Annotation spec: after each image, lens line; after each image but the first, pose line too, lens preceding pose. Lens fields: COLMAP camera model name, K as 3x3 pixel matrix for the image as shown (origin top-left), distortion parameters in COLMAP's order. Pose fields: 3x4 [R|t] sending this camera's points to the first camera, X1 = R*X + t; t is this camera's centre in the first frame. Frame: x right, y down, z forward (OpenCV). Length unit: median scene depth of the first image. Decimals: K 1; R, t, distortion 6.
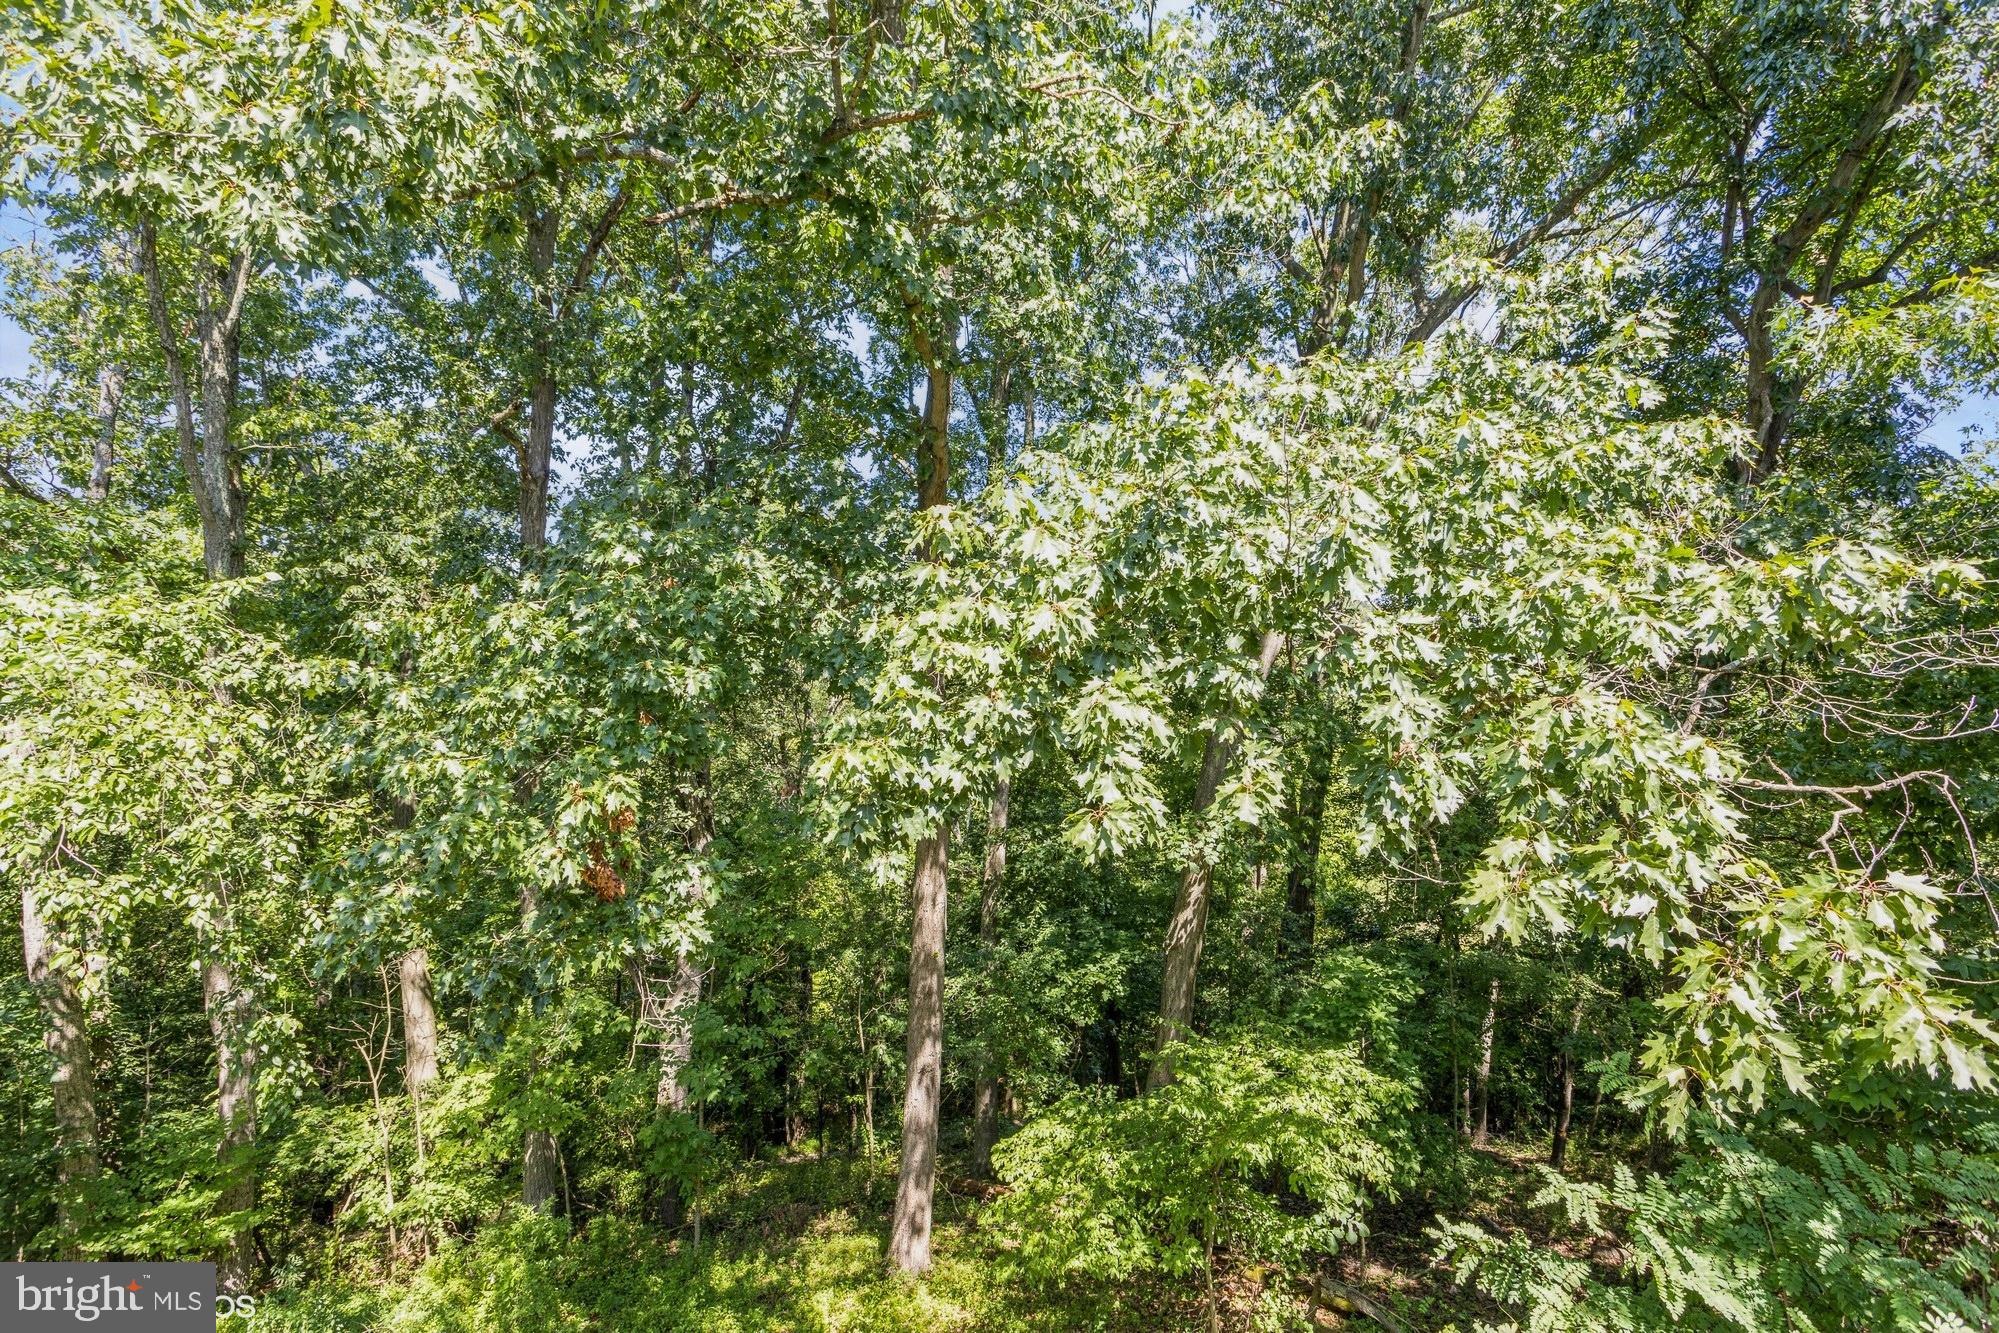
lens RADIAL K [[906.4, 0, 1011.9], [0, 906.4, 673.9], [0, 0, 1]] dist [0.000156, -0.000151]
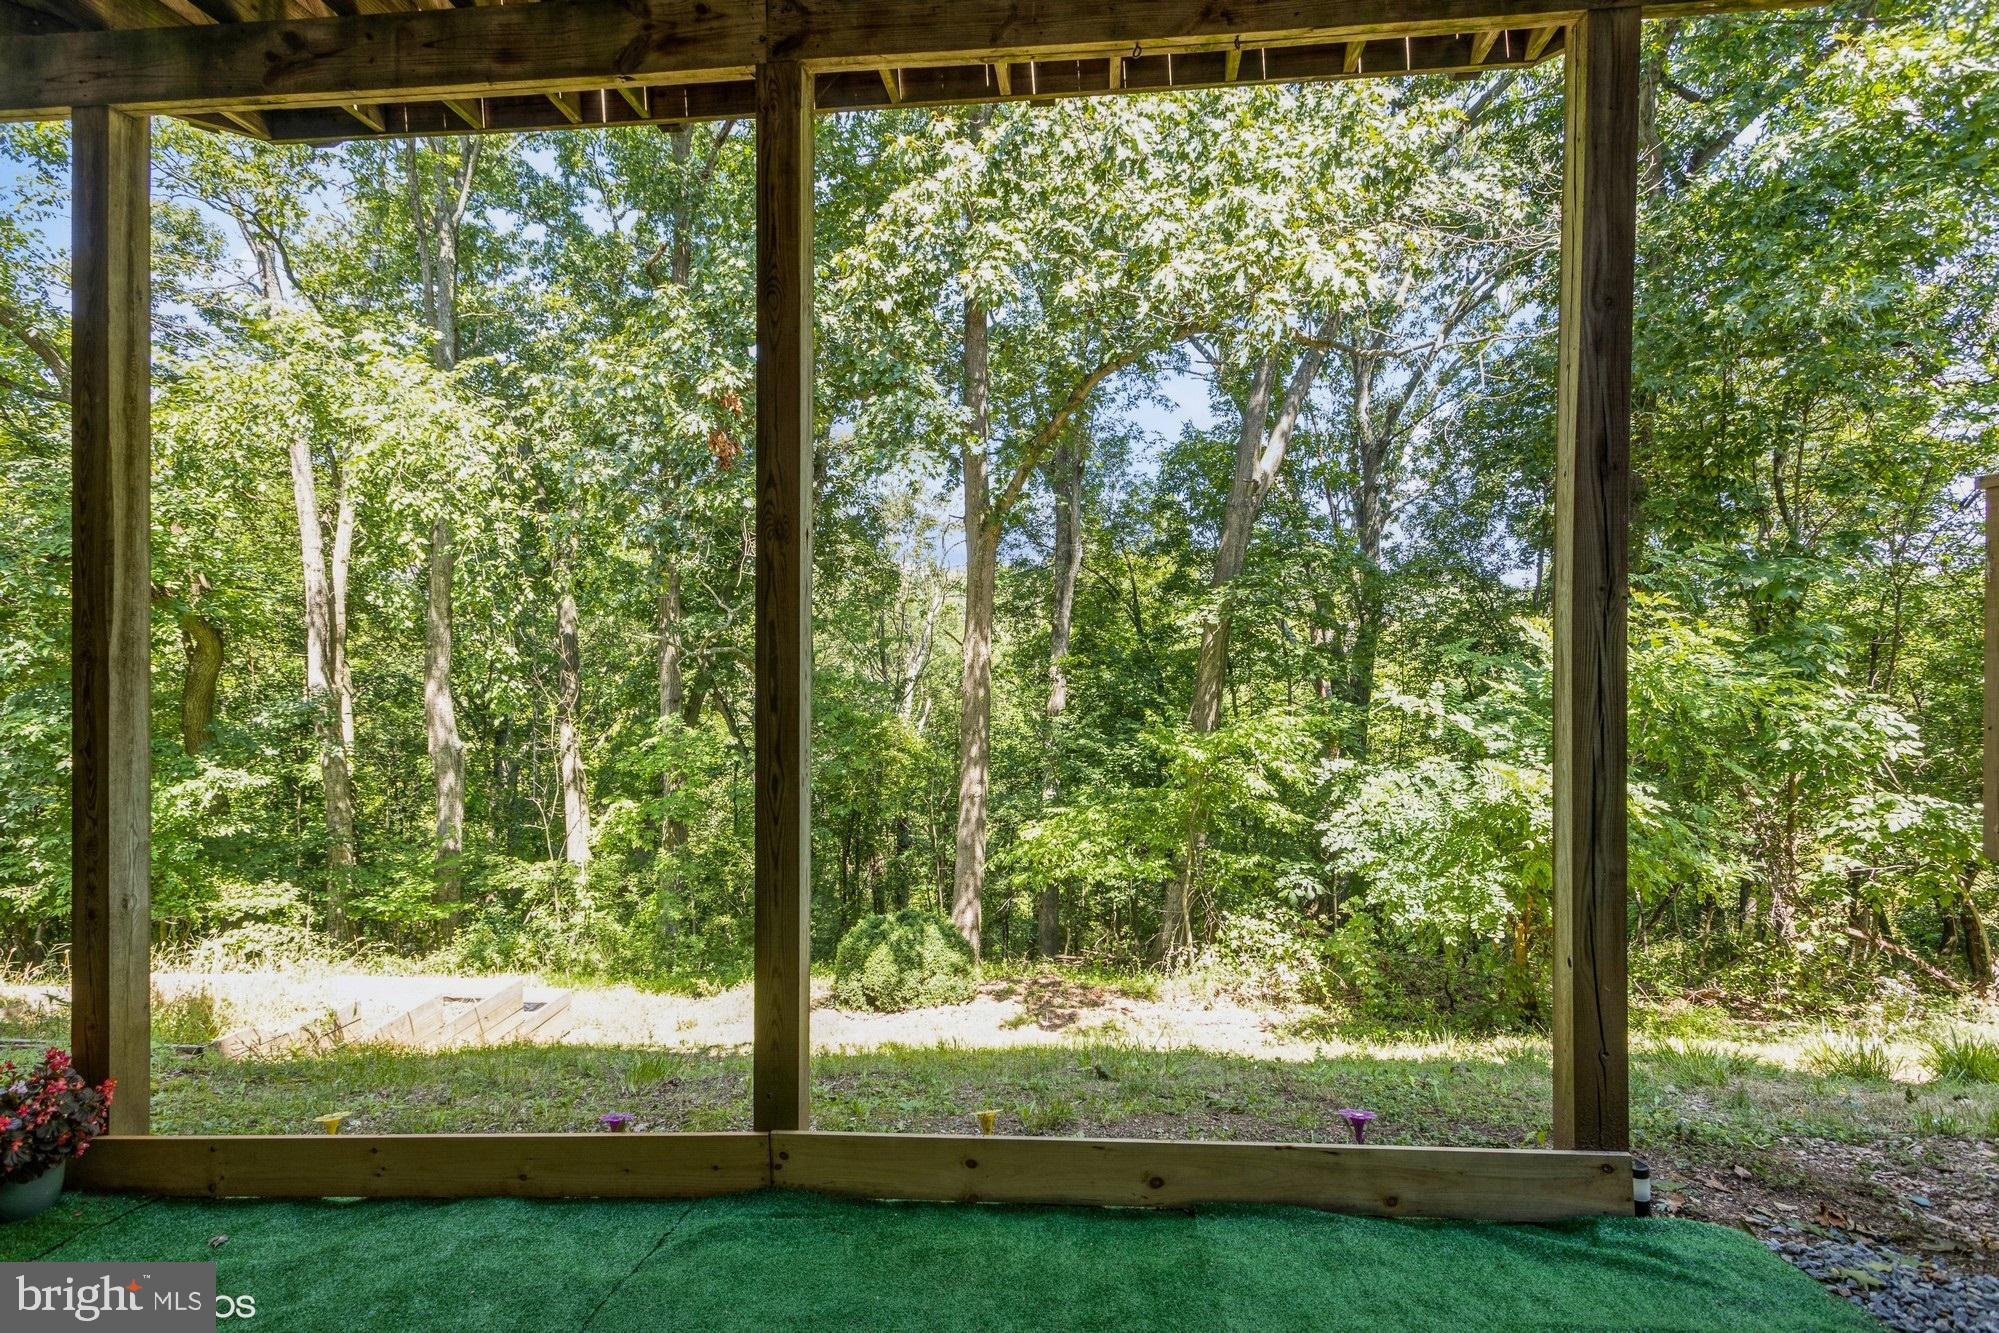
lens RADIAL K [[958.3, 0, 1002.8], [0, 958.3, 655.7], [0, 0, 1]] dist [0.002515, 0.000395]
pose [[0.990521, 0.001686, -0.137351, 0.205450], [-0.005866, 0.999532, -0.030033, 0.486904], [0.137236, 0.030554, 0.990067, -0.452015]]
